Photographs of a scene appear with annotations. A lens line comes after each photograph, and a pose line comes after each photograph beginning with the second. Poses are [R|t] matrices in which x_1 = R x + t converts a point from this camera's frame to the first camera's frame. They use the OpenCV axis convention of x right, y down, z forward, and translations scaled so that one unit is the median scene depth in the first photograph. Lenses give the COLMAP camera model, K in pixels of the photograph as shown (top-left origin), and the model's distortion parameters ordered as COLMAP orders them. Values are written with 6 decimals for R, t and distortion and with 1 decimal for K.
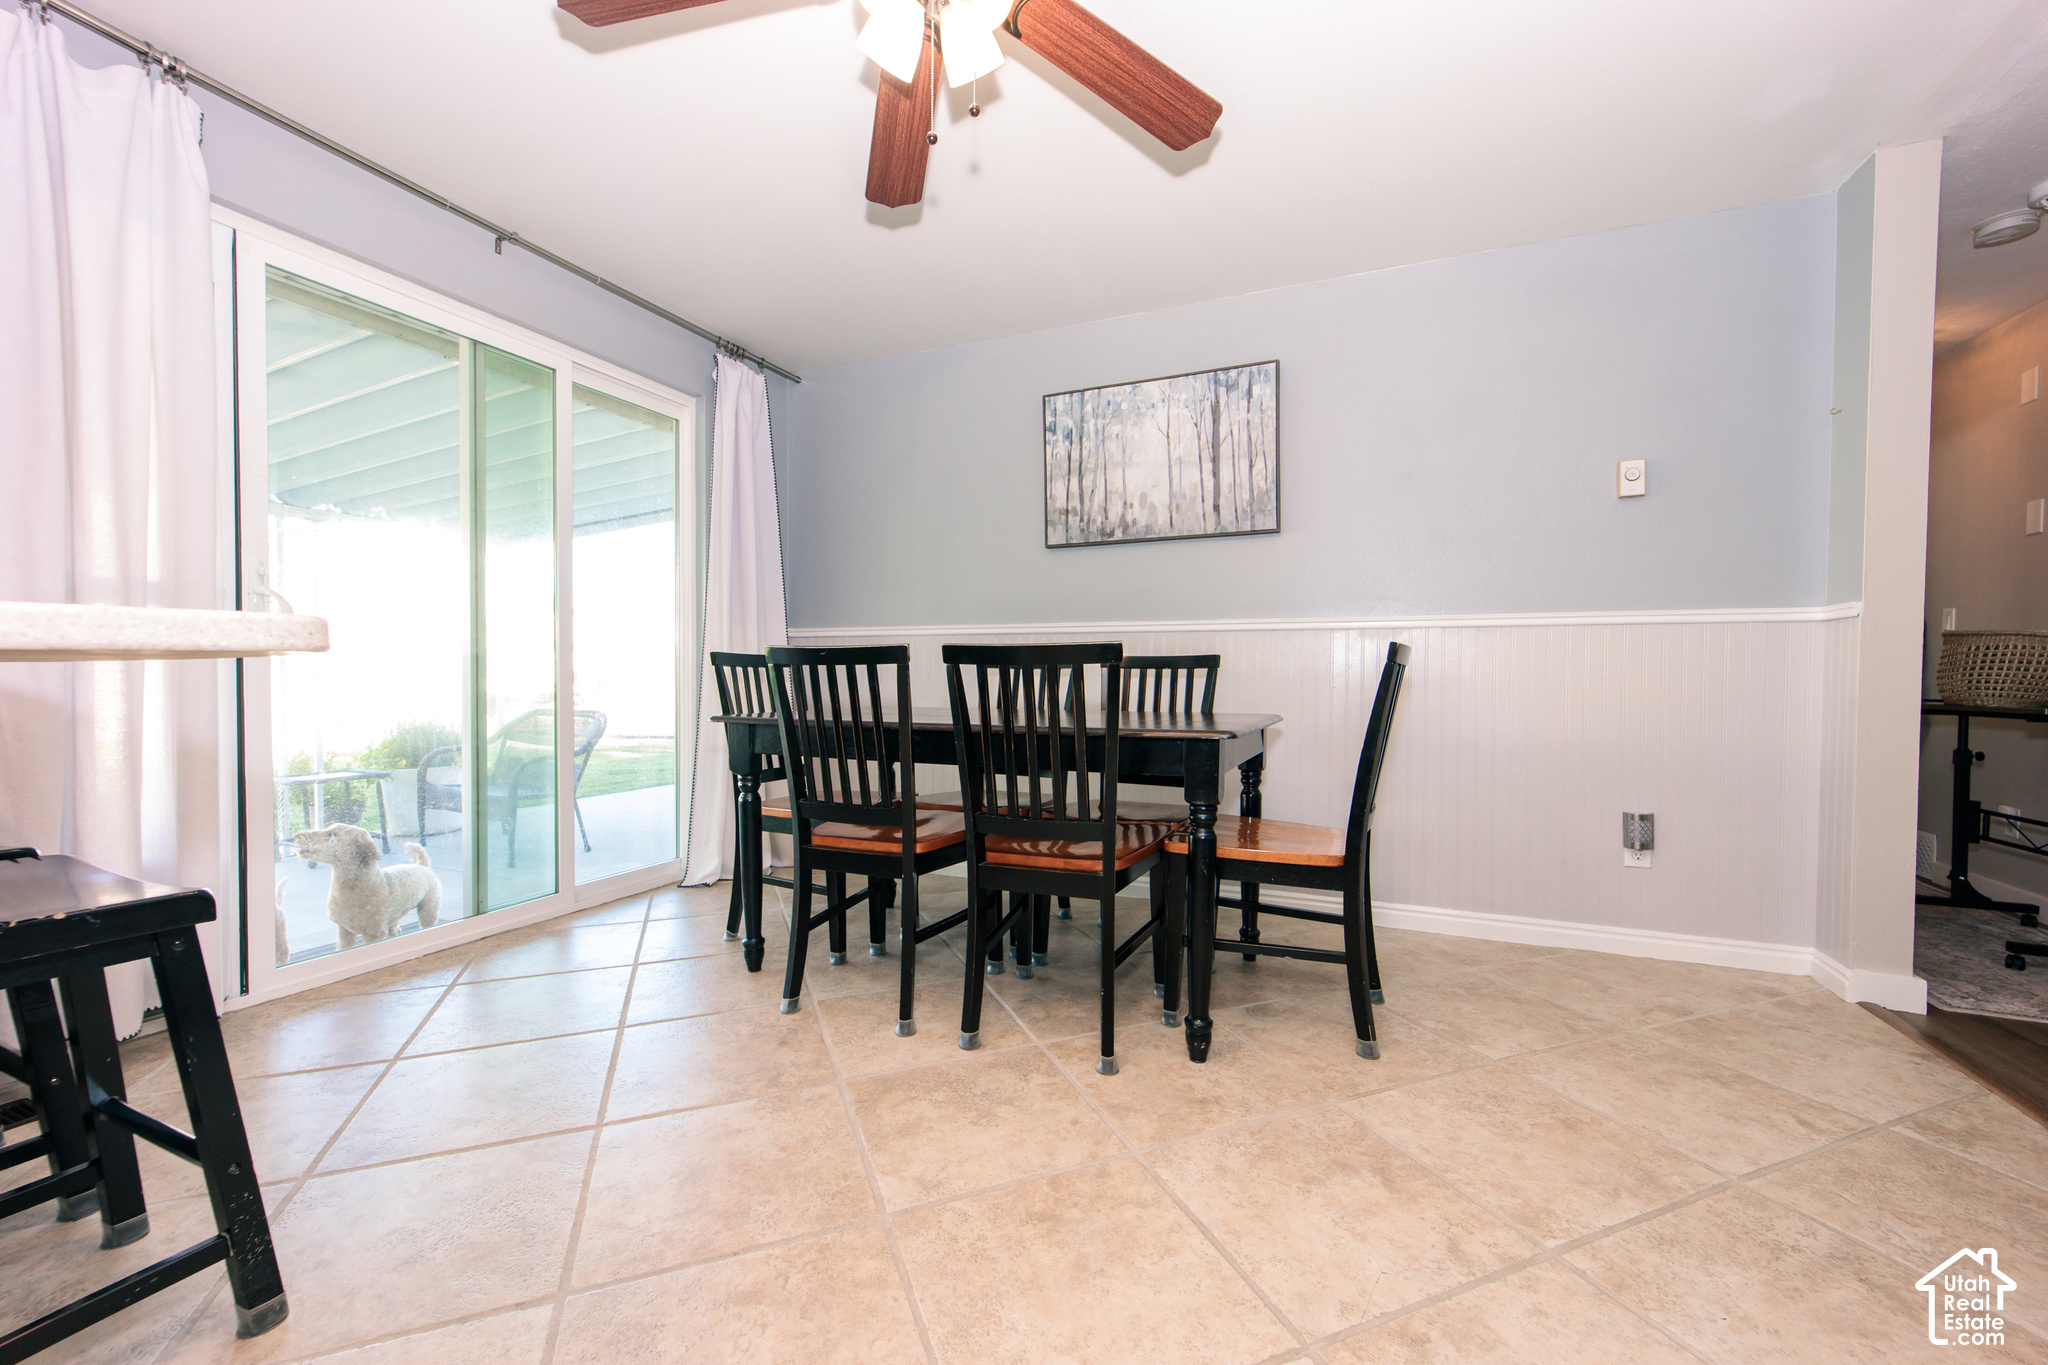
lens RADIAL K [[816.4, 0, 1026.2], [0, 816.4, 690.5], [0, 0, 1]] dist [0.001424, -0.000506]
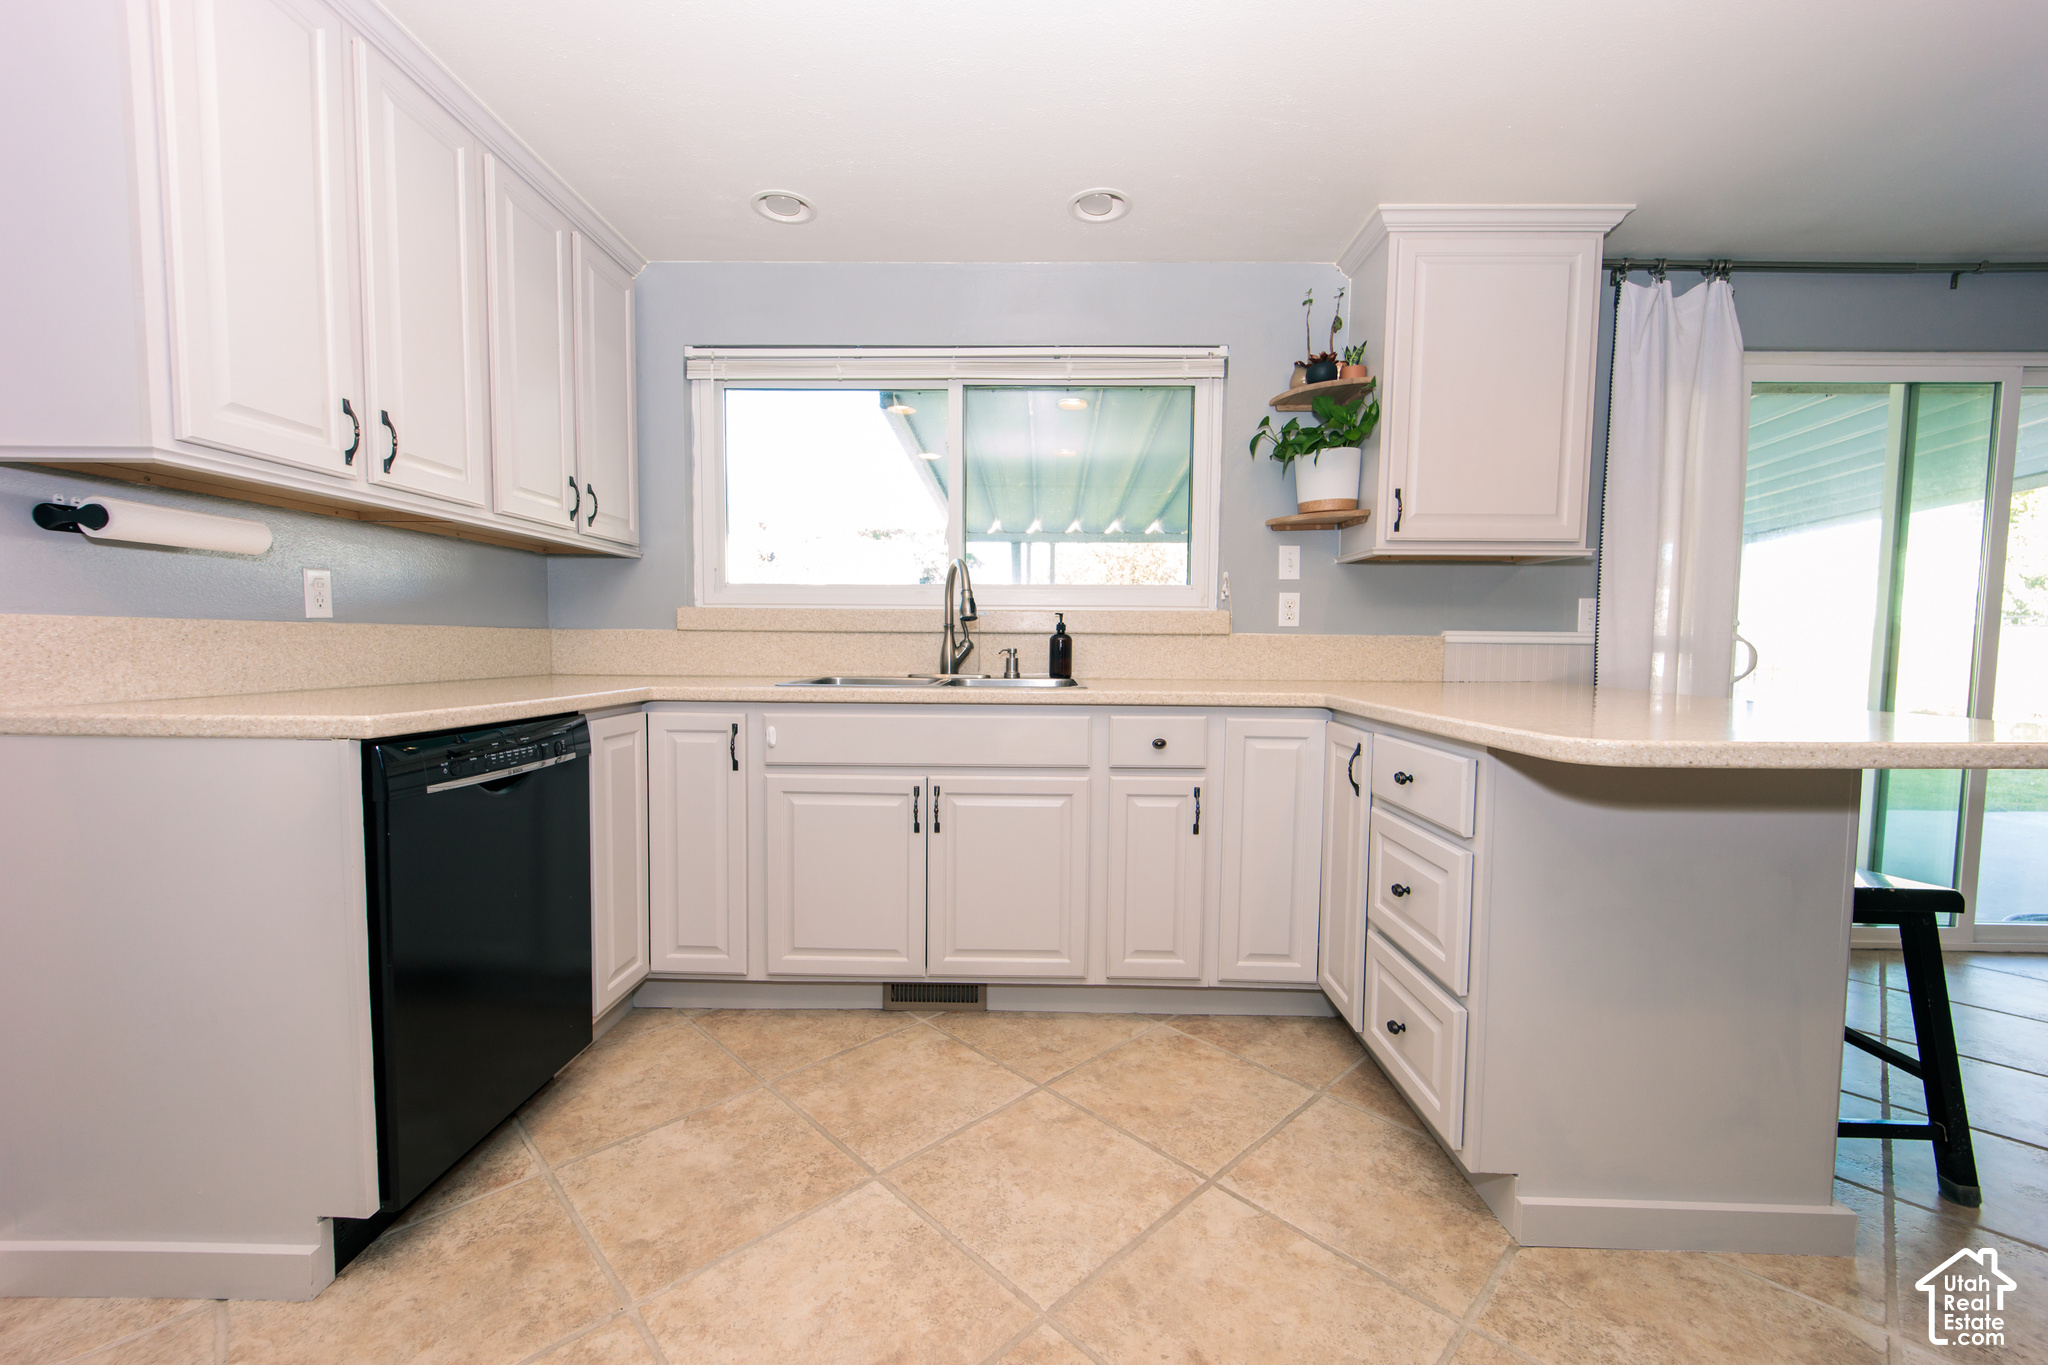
lens RADIAL K [[826.1, 0, 1029.4], [0, 826.1, 691.1], [0, 0, 1]] dist [0.000837, -0.000247]
pose [[0.387828, 0.056256, -0.920013, -0.198677], [-0.027004, 0.998401, 0.049665, -0.097278], [0.921336, 0.005583, 0.388727, -0.742484]]
